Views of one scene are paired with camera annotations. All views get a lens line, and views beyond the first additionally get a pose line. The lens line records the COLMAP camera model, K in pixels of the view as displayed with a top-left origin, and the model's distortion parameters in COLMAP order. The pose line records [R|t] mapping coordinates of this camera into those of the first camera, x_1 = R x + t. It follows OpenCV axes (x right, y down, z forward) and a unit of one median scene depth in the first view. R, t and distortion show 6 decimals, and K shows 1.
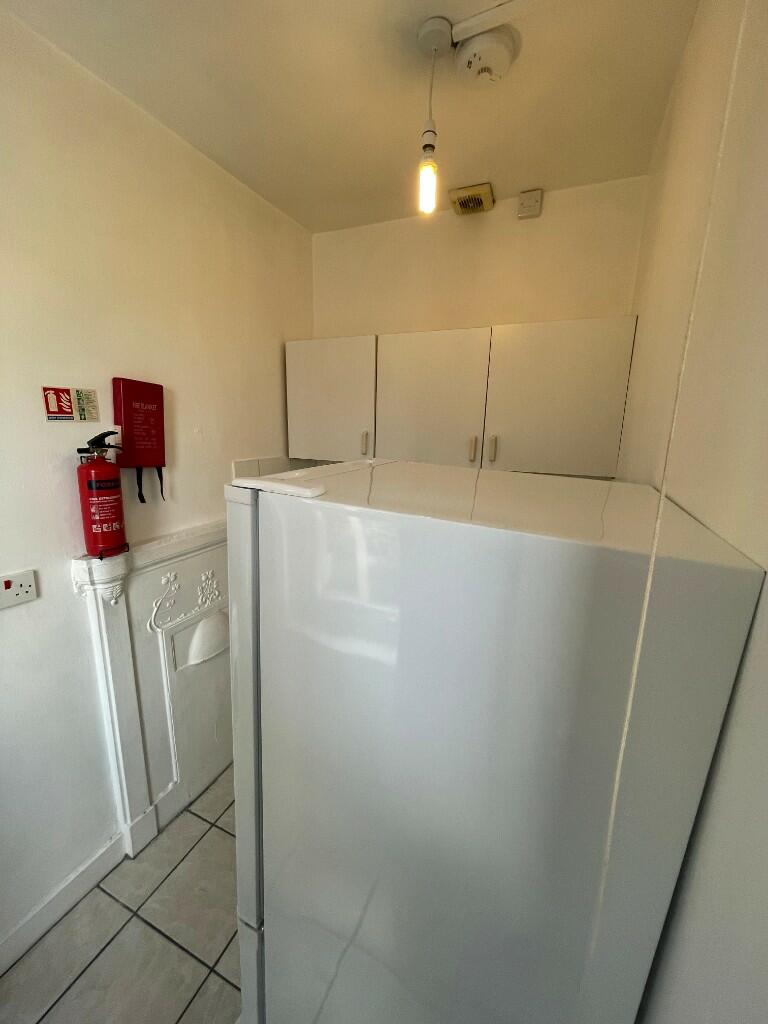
lens RADIAL K [[412.8, 0, 380.1], [0, 412.8, 513.9], [0, 0, 1]] dist [-0.005852, 0.000416]
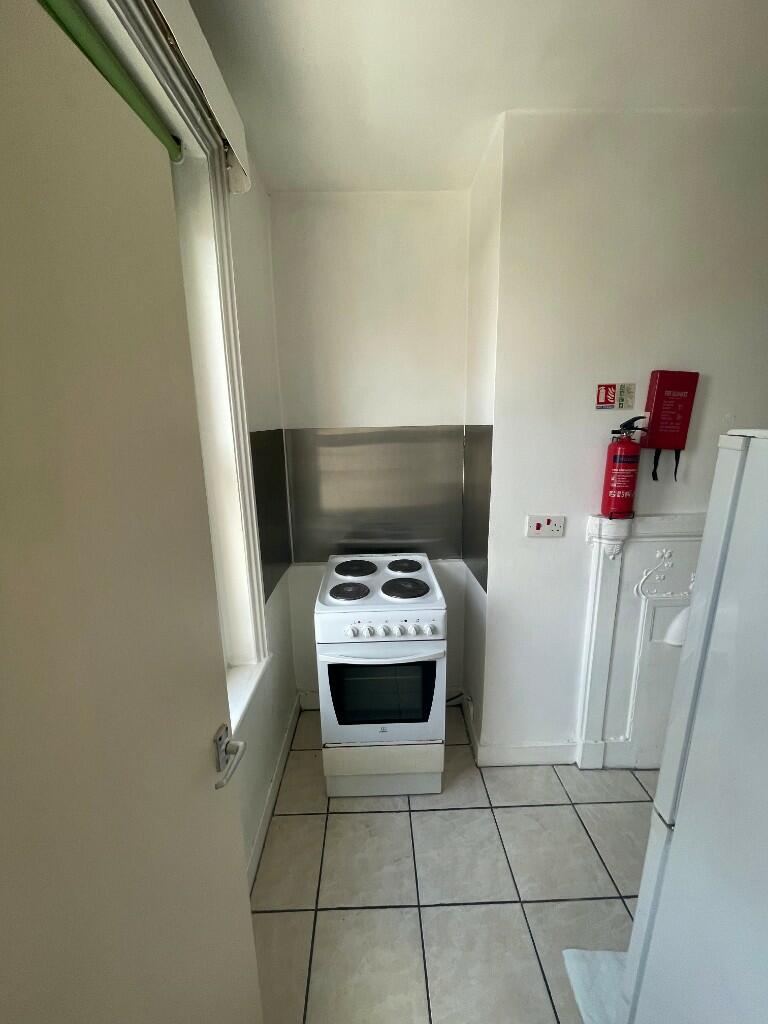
lens RADIAL K [[412.8, 0, 380.7], [0, 412.8, 511.5], [0, 0, 1]] dist [-0.005852, 0.000416]
pose [[0.431529, 0.157379, -0.888265, 0.127093], [-0.164249, 0.981913, 0.094177, 0.082208], [0.887020, 0.105256, 0.449574, -0.180688]]
